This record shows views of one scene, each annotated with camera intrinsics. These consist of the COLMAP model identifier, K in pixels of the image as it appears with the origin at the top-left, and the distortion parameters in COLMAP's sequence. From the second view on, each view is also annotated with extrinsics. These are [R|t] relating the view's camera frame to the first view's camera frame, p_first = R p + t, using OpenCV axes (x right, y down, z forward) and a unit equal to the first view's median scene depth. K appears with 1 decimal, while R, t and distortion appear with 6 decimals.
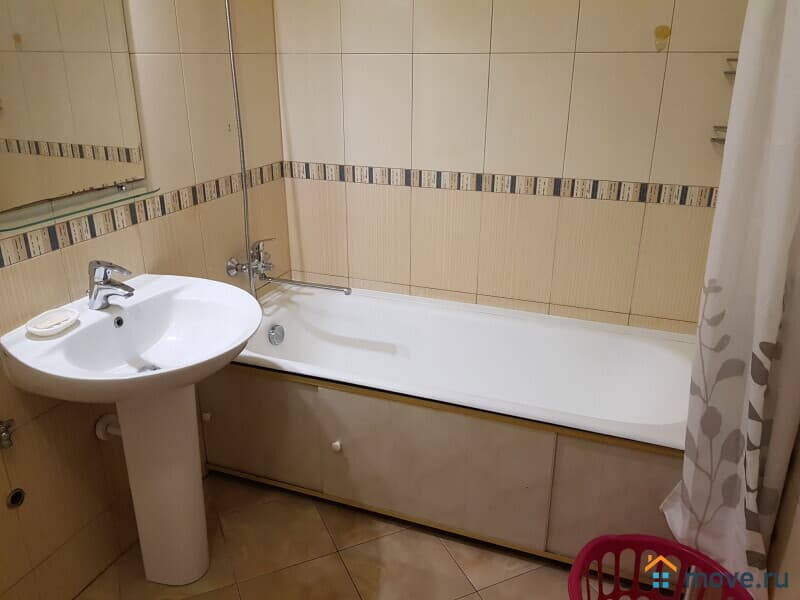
lens RADIAL K [[624.1, 0, 399.0], [0, 624.1, 294.3], [0, 0, 1]] dist [0.054990, -0.080843]
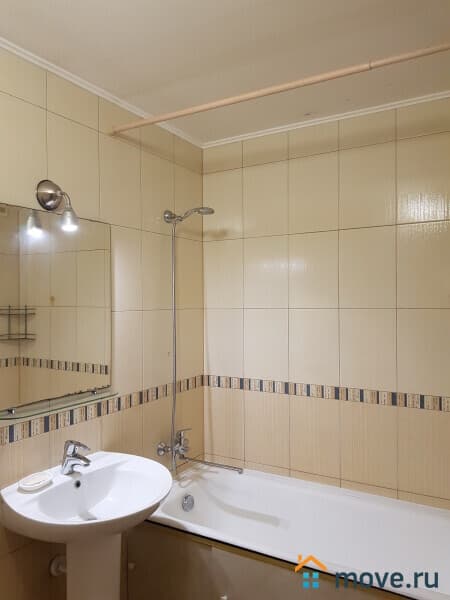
lens RADIAL K [[468.1, 0, 226.5], [0, 468.1, 303.2], [0, 0, 1]] dist [0.054990, -0.080843]
pose [[0.985903, -0.007720, -0.167139, 0.066462], [-0.050873, 0.937809, -0.343405, 0.006397], [0.159396, 0.347067, 0.924196, -0.085960]]
